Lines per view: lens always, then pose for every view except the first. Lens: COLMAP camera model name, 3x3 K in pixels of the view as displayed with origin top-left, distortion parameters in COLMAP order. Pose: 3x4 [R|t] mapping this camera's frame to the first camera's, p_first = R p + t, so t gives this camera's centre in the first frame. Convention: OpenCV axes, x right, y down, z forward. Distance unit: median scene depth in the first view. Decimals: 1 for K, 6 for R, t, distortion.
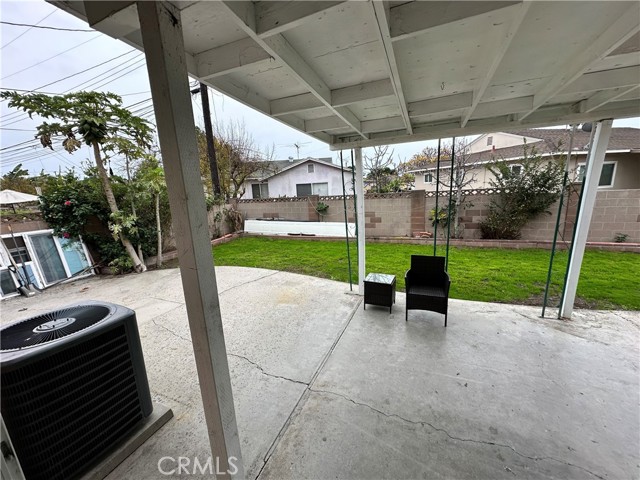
lens RADIAL K [[253.3, 0, 320.5], [0, 253.3, 240.1], [0, 0, 1]] dist [-0.003841, -0.000053]
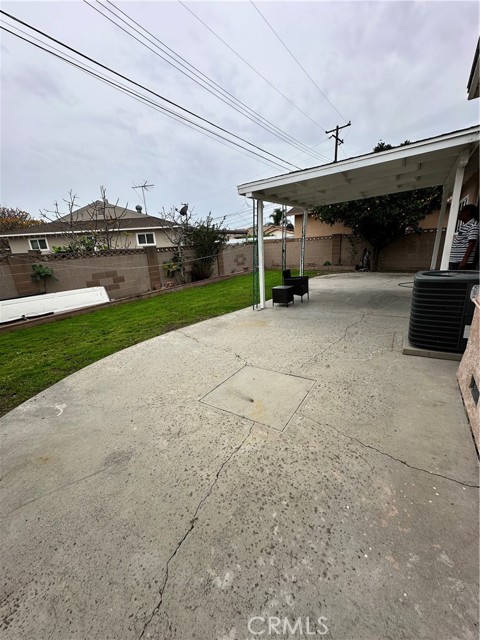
lens RADIAL K [[253.3, 0, 237.0], [0, 253.3, 319.2], [0, 0, 1]] dist [-0.003841, -0.000053]
pose [[0.193116, -0.240820, 0.951164, -0.908214], [0.240781, 0.951400, 0.191994, -0.023733], [-0.951173, 0.191945, 0.241715, 0.598784]]
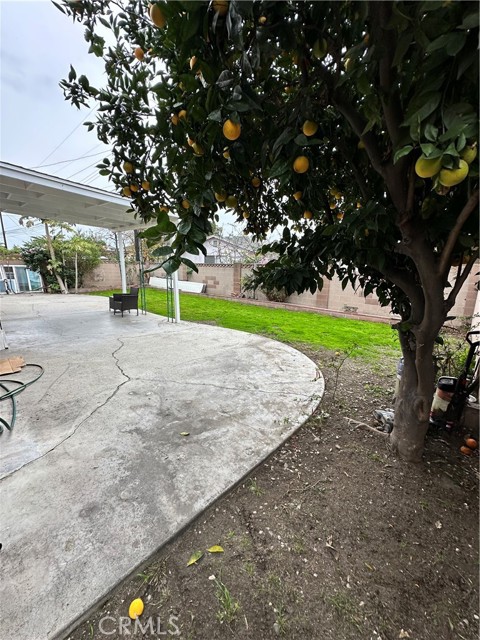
lens RADIAL K [[253.3, 0, 239.4], [0, 253.3, 319.8], [0, 0, 1]] dist [-0.003841, -0.000053]
pose [[0.950238, 0.139994, -0.278297, 1.125944], [-0.135581, 0.990143, 0.035142, 0.081655], [0.280473, 0.004338, 0.959852, -0.431274]]
